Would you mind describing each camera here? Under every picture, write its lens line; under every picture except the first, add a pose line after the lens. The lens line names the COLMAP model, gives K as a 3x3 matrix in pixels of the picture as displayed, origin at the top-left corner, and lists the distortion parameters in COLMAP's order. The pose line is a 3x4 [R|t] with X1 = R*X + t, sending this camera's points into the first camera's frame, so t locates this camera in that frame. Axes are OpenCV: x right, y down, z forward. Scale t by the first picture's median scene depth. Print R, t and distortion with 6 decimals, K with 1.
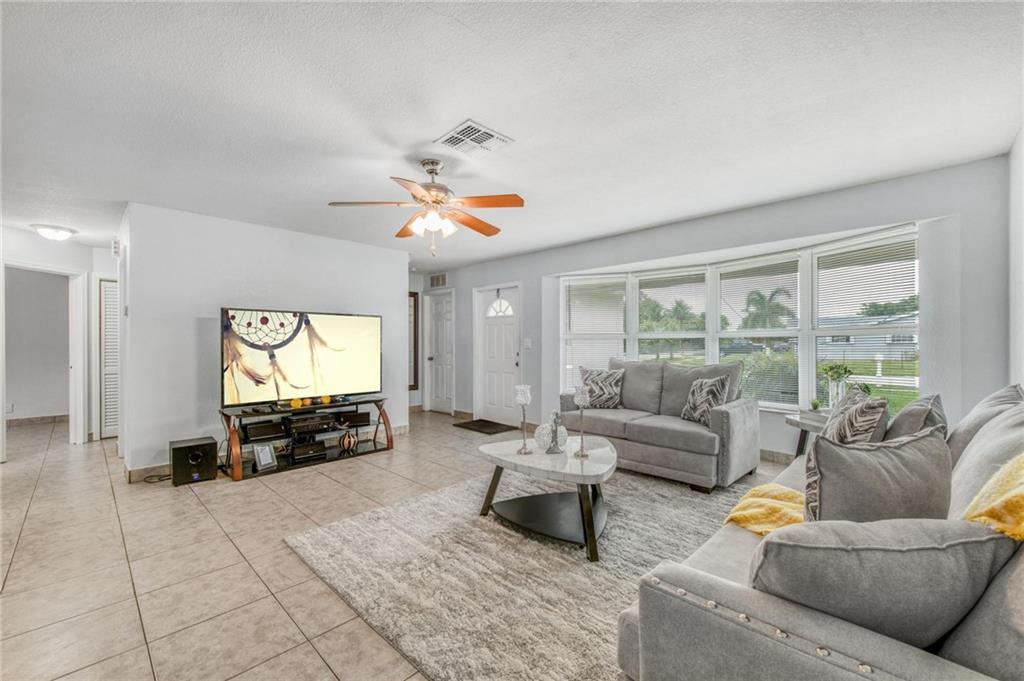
lens RADIAL K [[420.0, 0, 505.7], [0, 420.0, 343.9], [0, 0, 1]] dist [-0.000862, -0.000112]
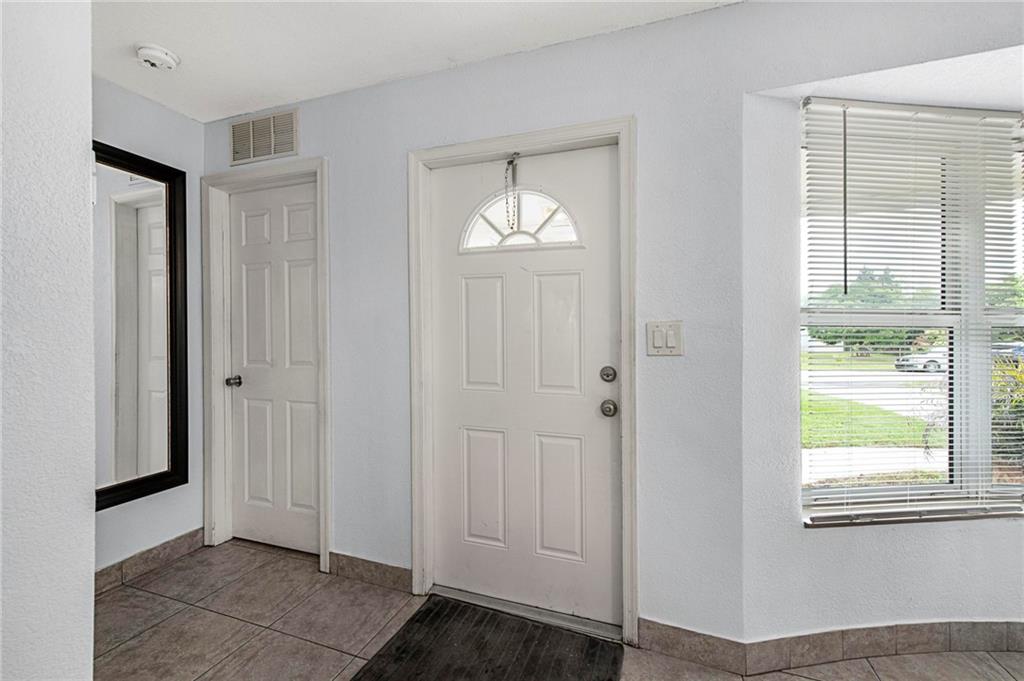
lens RADIAL K [[406.4, 0, 519.0], [0, 406.4, 336.5], [0, 0, 1]] dist [-0.000589, -0.000143]
pose [[0.898742, -0.003264, 0.438466, -0.148723], [0.001255, 0.999987, 0.004873, -0.003402], [-0.438477, -0.003829, 0.898734, 0.777863]]
